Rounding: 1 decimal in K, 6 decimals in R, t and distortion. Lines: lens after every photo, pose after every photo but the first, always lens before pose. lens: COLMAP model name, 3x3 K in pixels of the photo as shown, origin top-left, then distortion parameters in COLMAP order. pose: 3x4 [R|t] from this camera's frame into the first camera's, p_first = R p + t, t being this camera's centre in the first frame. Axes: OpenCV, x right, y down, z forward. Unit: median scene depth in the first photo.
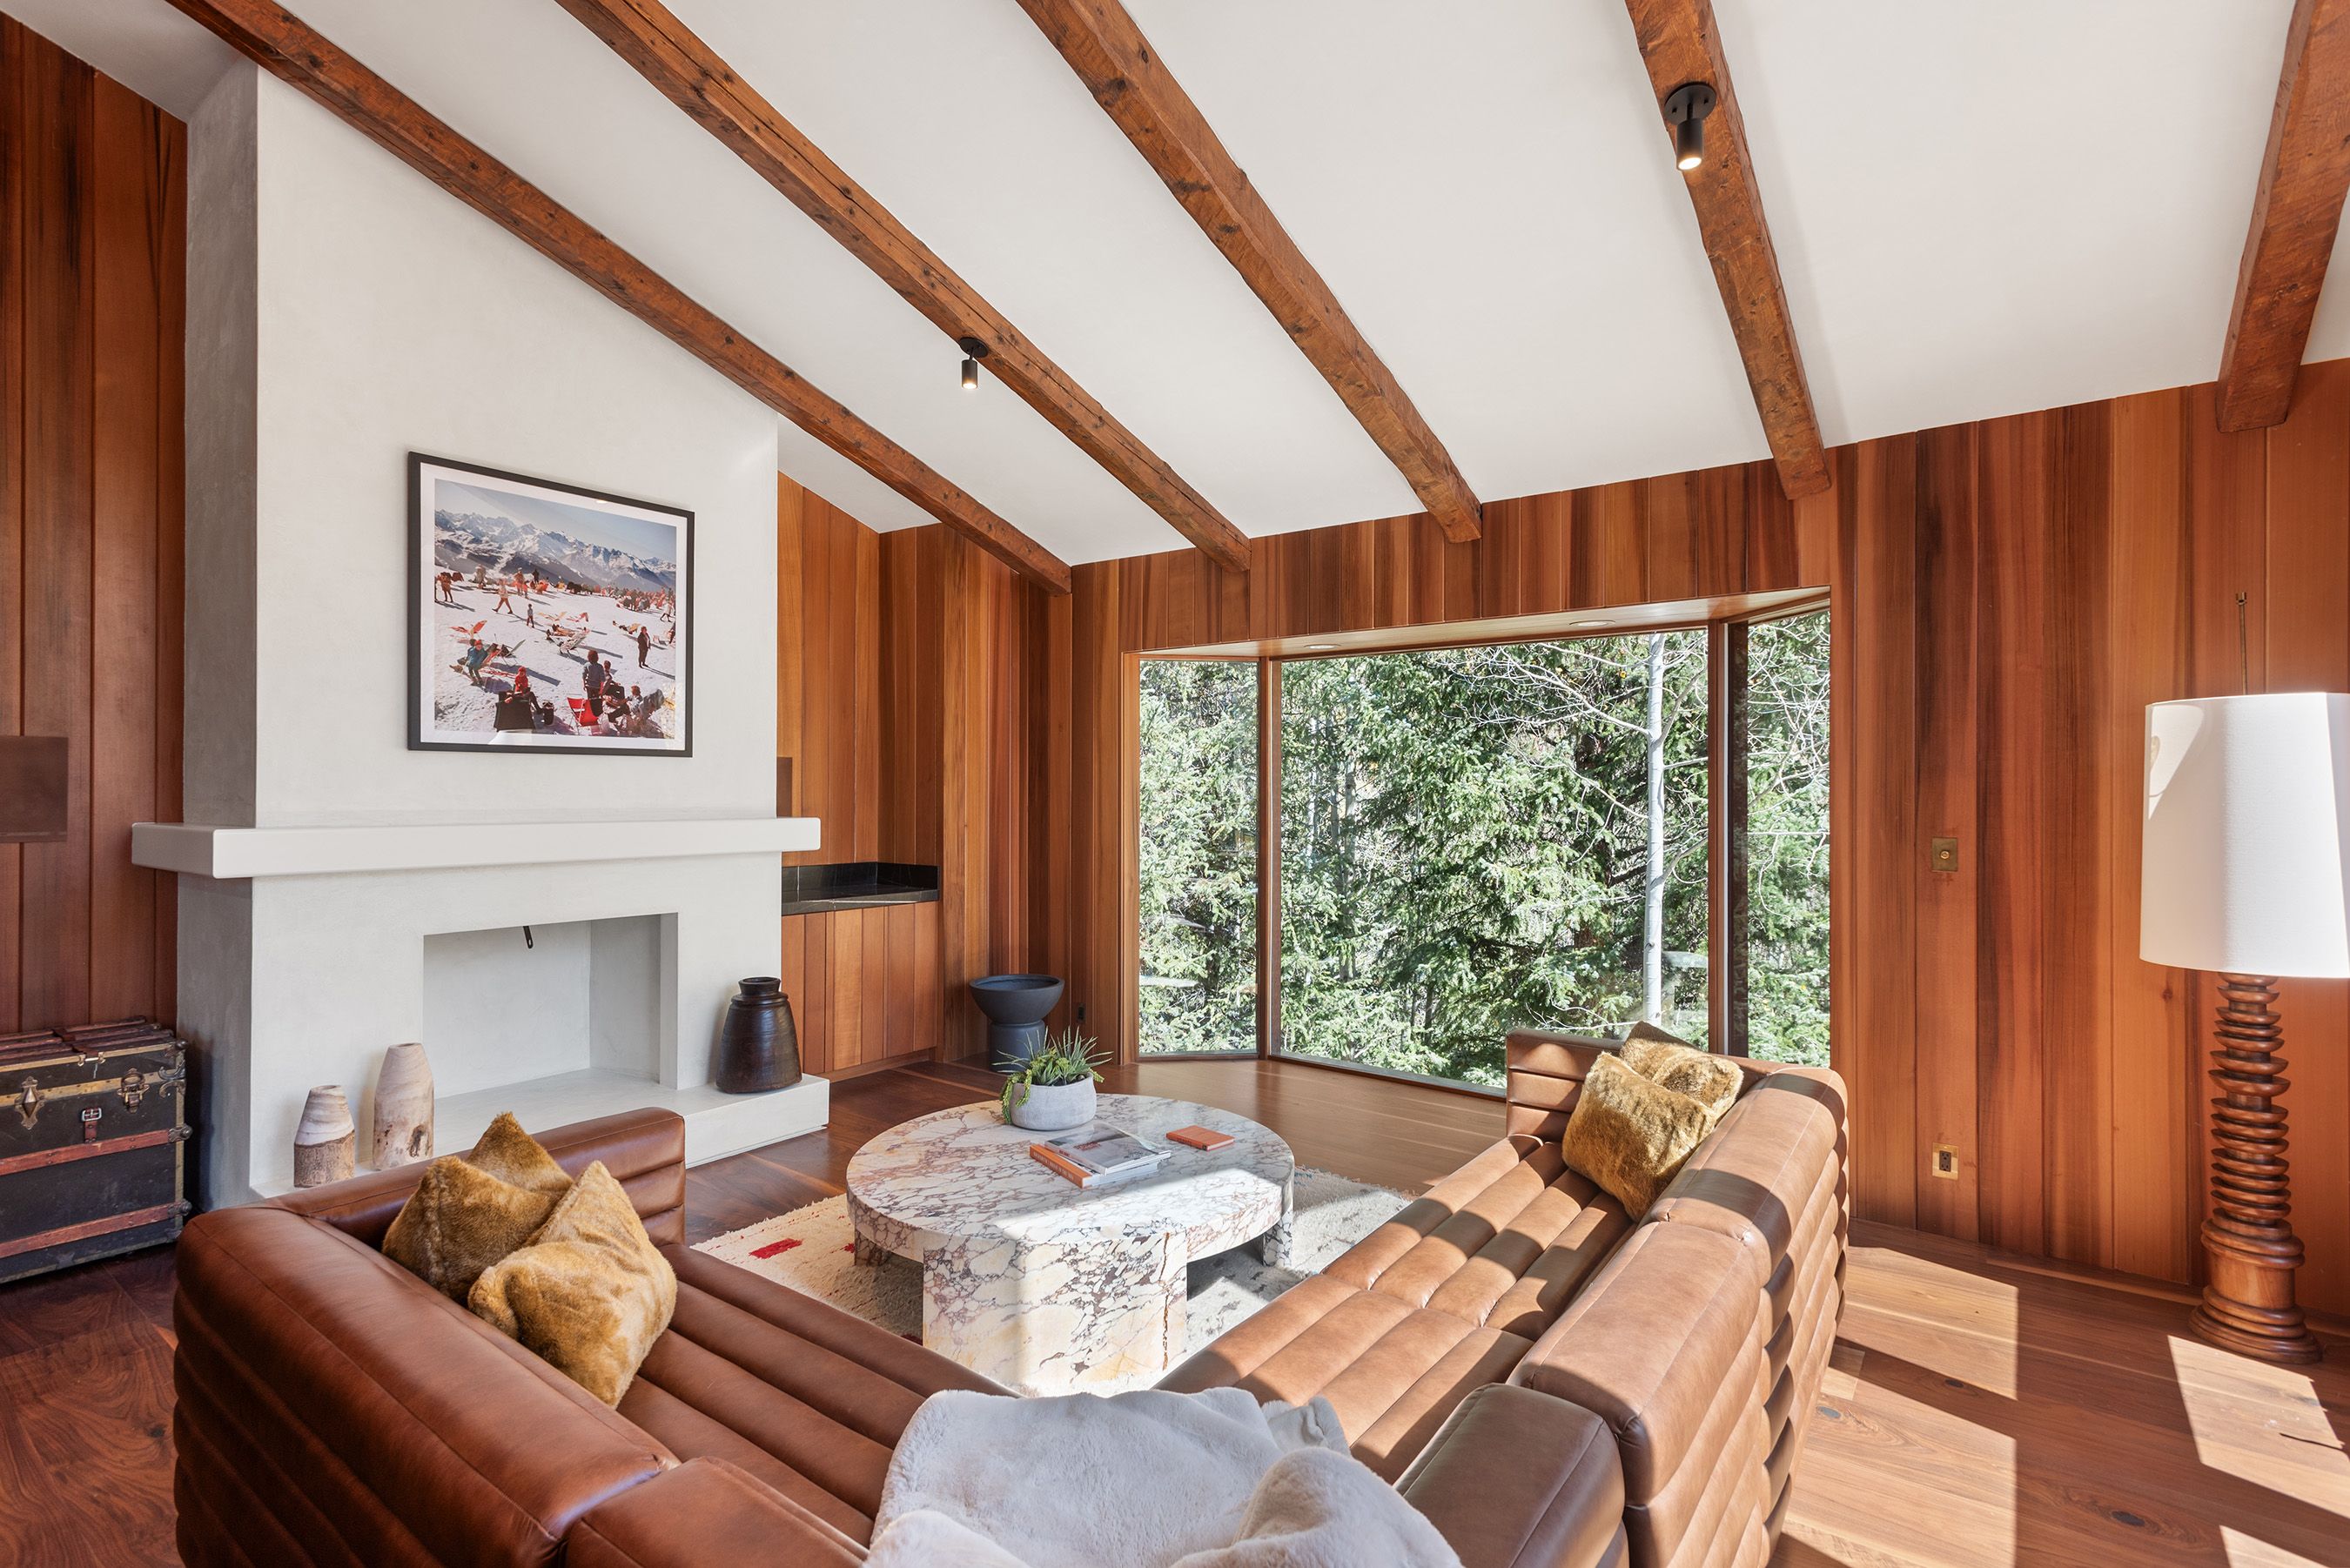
lens RADIAL K [[1121.3, 0, 1175.0], [0, 1121.3, 784.0], [0, 0, 1]] dist [0.000870, 0.000057]
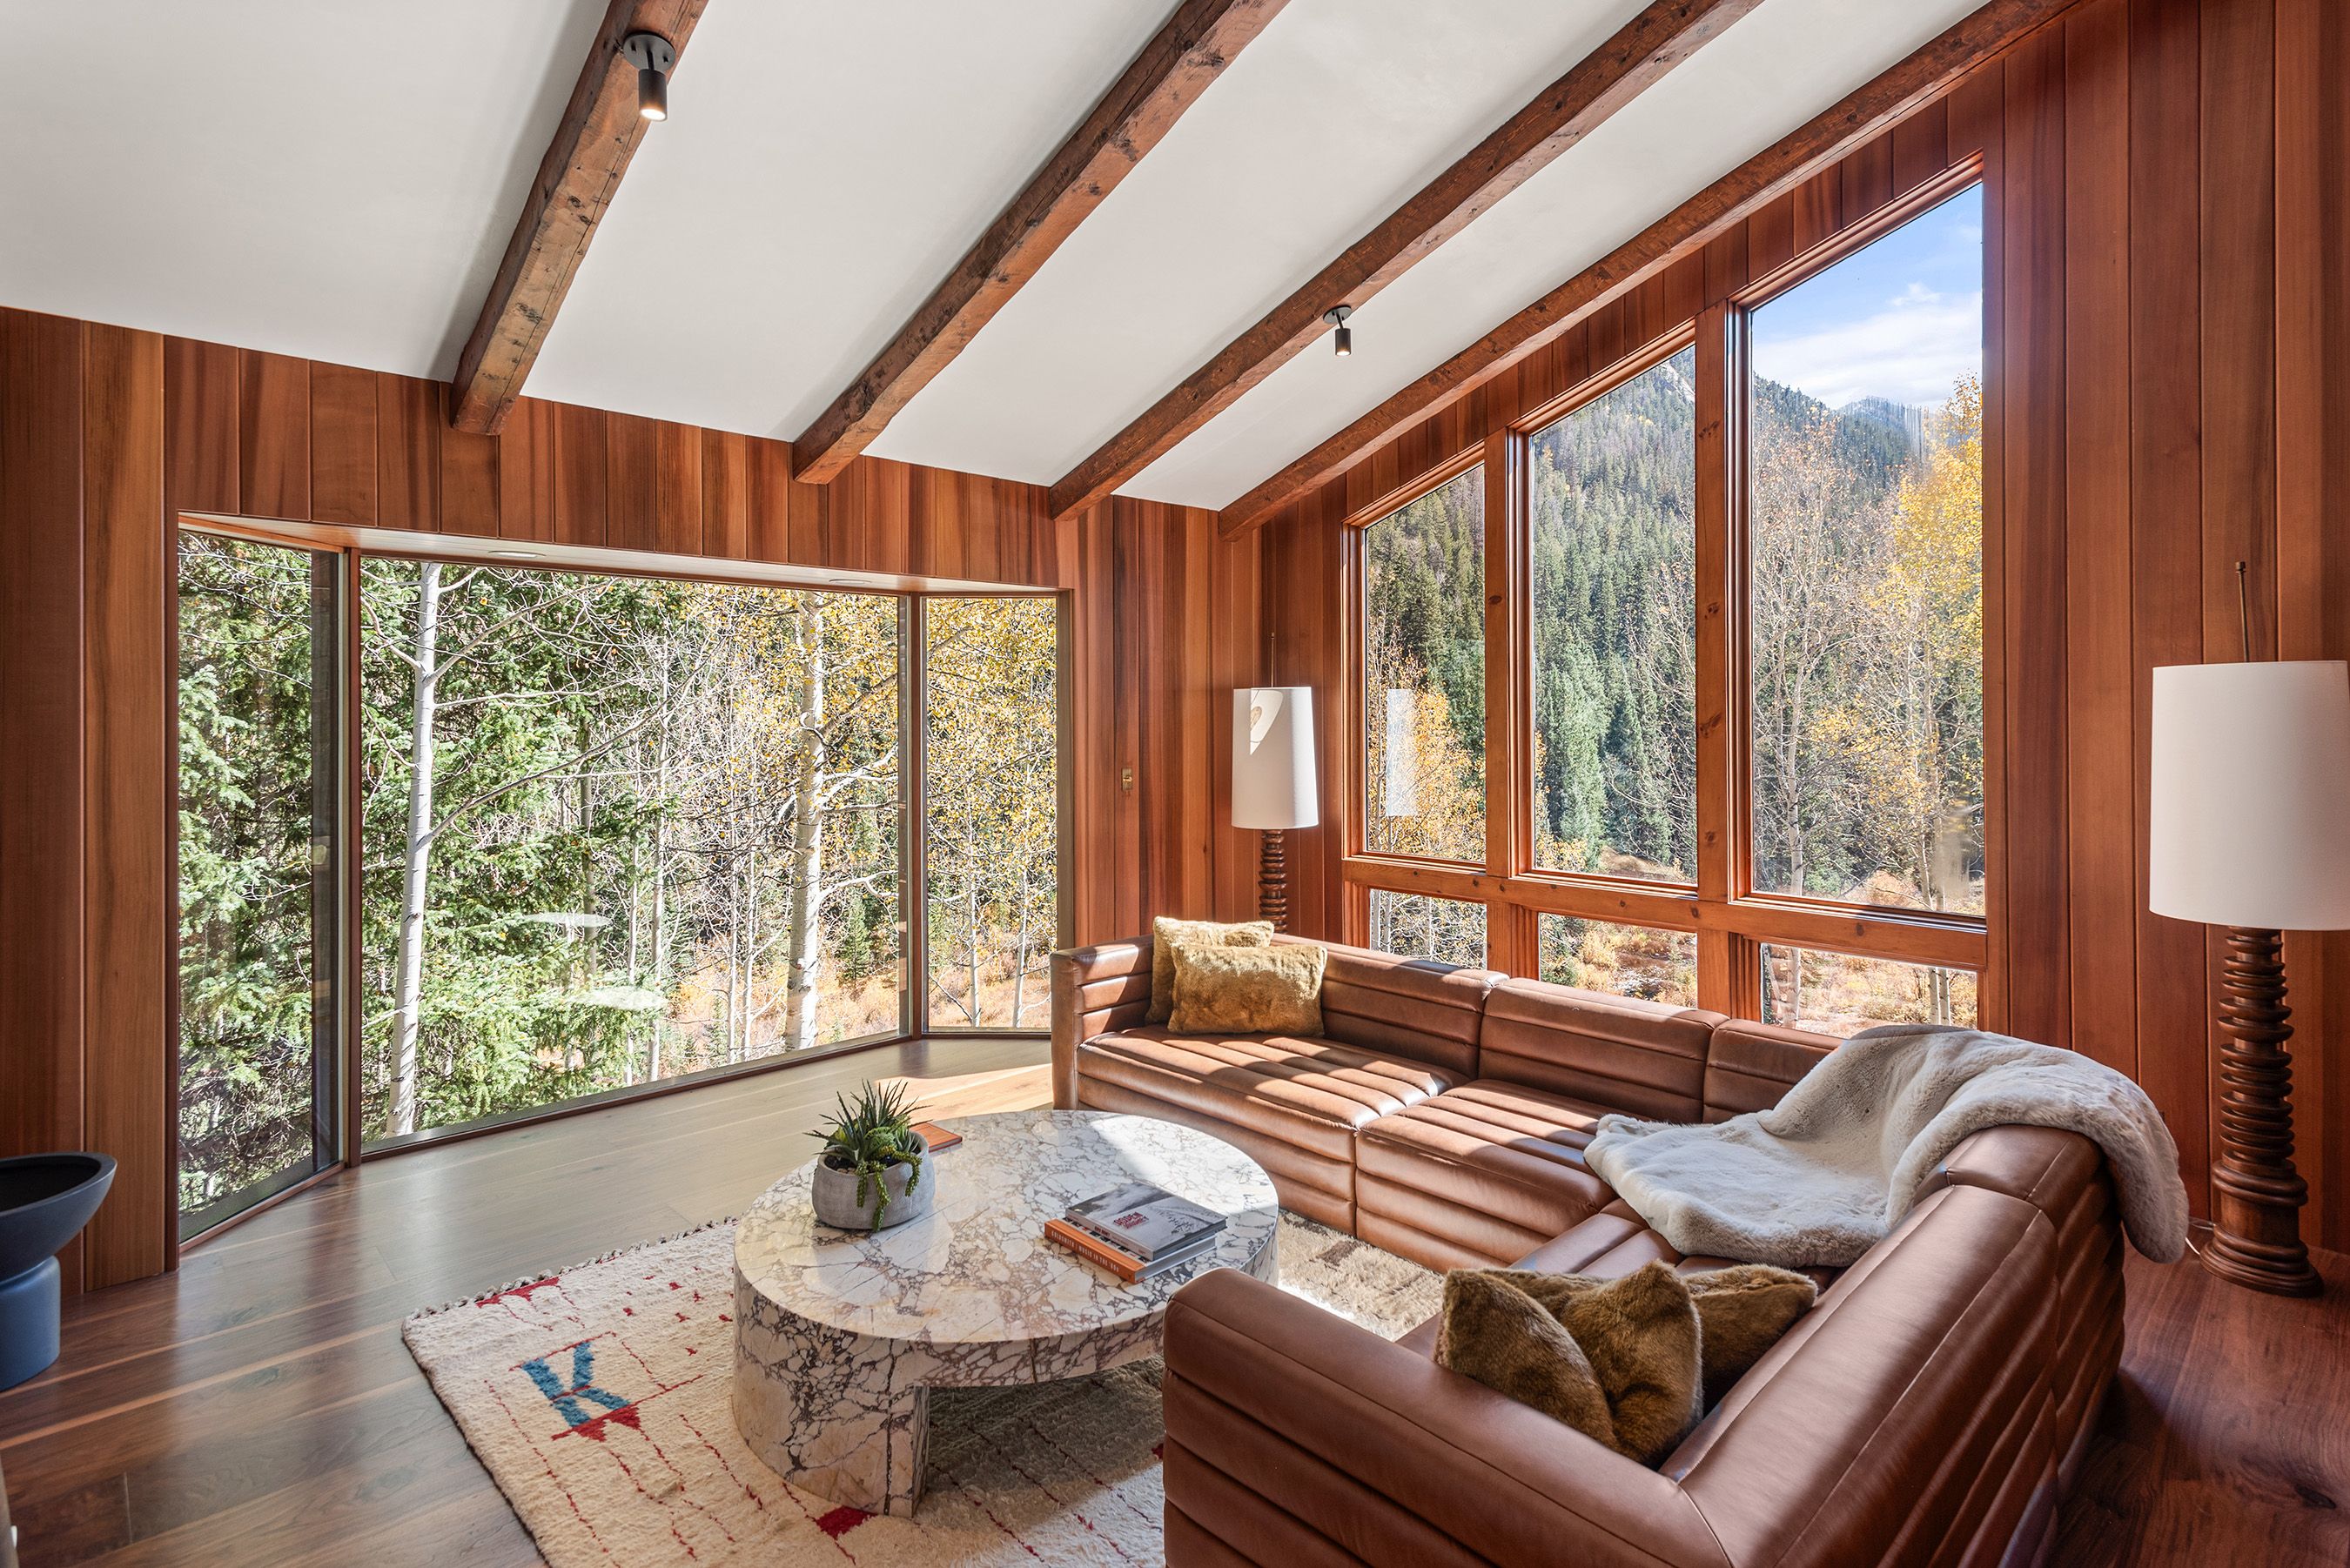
lens RADIAL K [[1156.0, 0, 1175.7], [0, 1156.0, 717.8], [0, 0, 1]] dist [0.000703, 0.000039]
pose [[0.152557, -0.001213, 0.988294, -0.668151], [0.006098, 0.999981, 0.000286, -0.016573], [-0.988276, 0.005983, 0.152562, 0.553663]]
